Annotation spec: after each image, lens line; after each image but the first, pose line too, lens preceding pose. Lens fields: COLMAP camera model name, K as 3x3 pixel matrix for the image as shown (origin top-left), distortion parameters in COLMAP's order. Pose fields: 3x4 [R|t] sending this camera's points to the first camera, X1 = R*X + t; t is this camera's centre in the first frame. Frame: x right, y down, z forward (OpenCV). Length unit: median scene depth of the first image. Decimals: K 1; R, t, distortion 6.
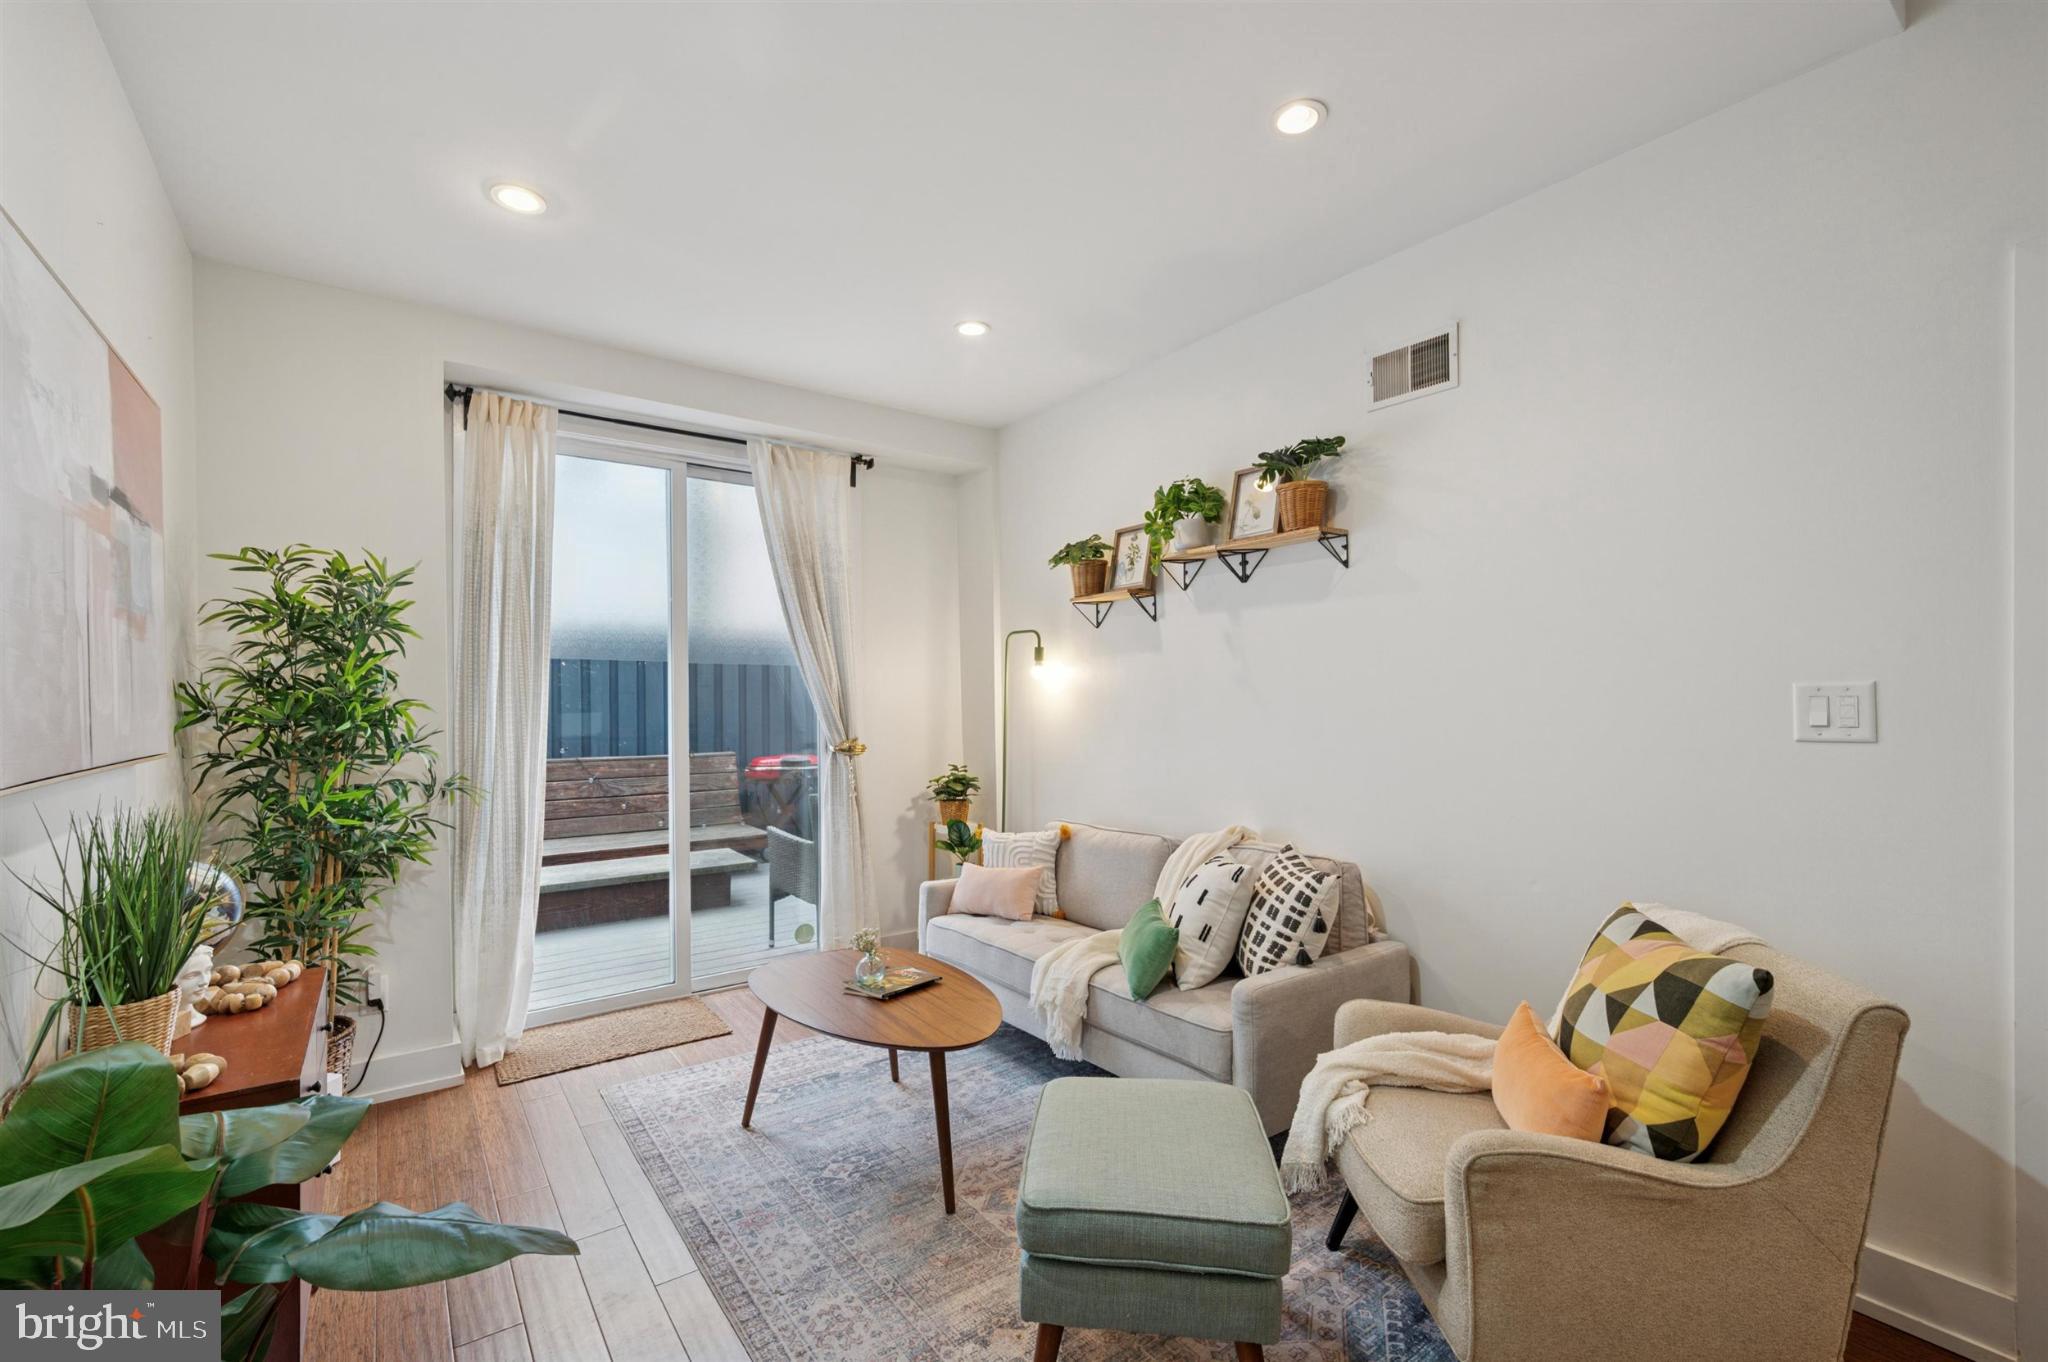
lens RADIAL K [[857.9, 0, 1027.5], [0, 857.9, 690.7], [0, 0, 1]] dist [0.000718, 0.000122]
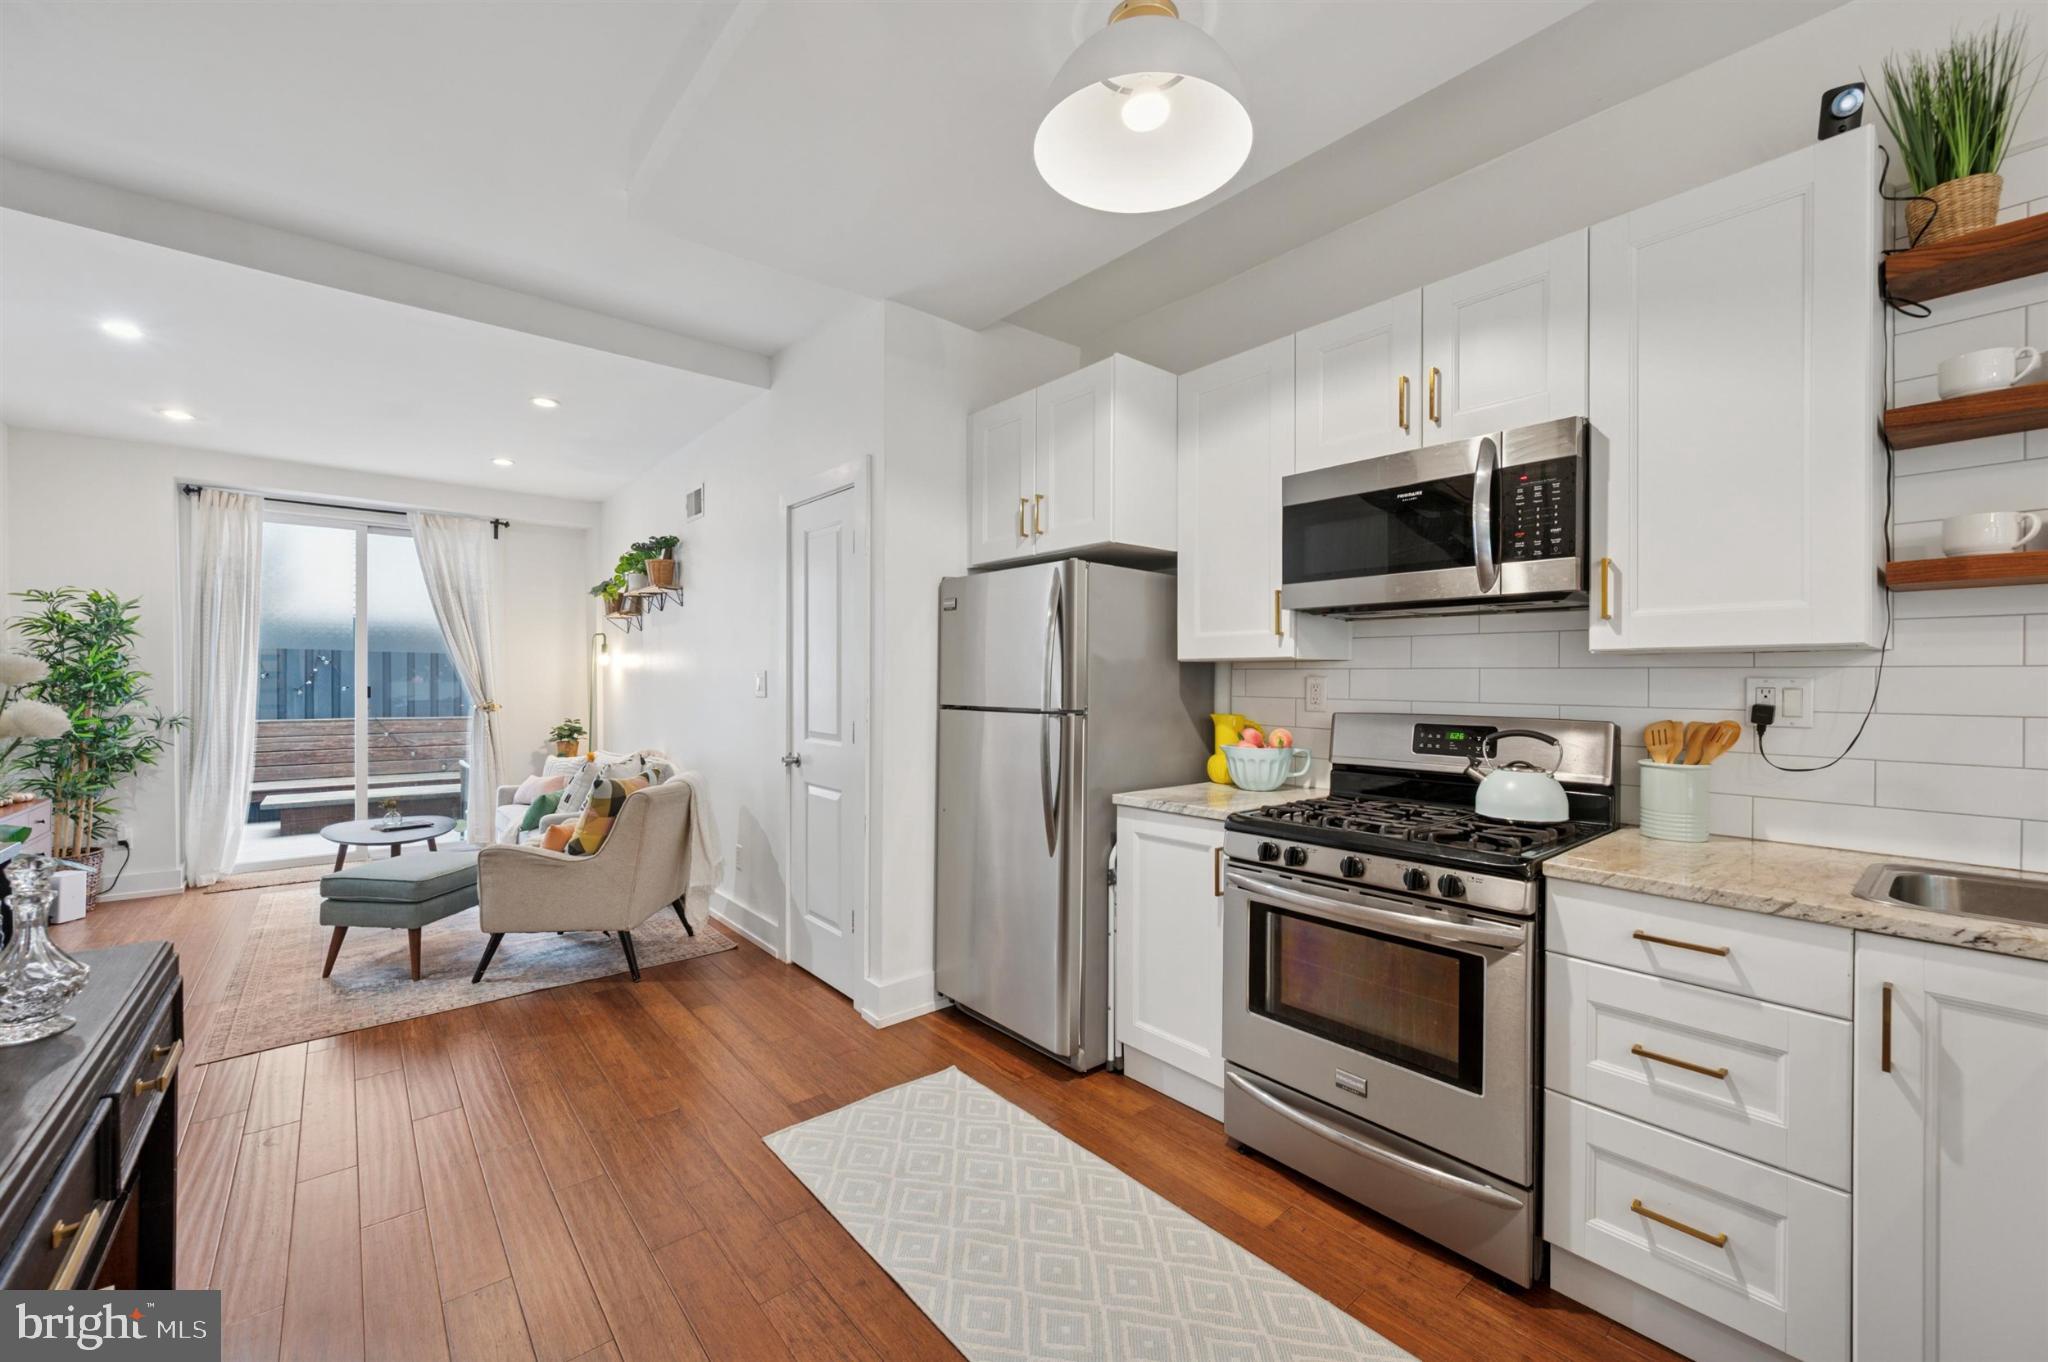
lens RADIAL K [[801.6, 0, 1024.0], [0, 801.6, 681.0], [0, 0, 1]] dist [0.000275, 0.000222]
pose [[0.998315, 0.011813, 0.056810, 0.907030], [-0.012308, 0.999889, 0.008364, -0.005892], [-0.056705, -0.009049, 0.998350, -0.685841]]
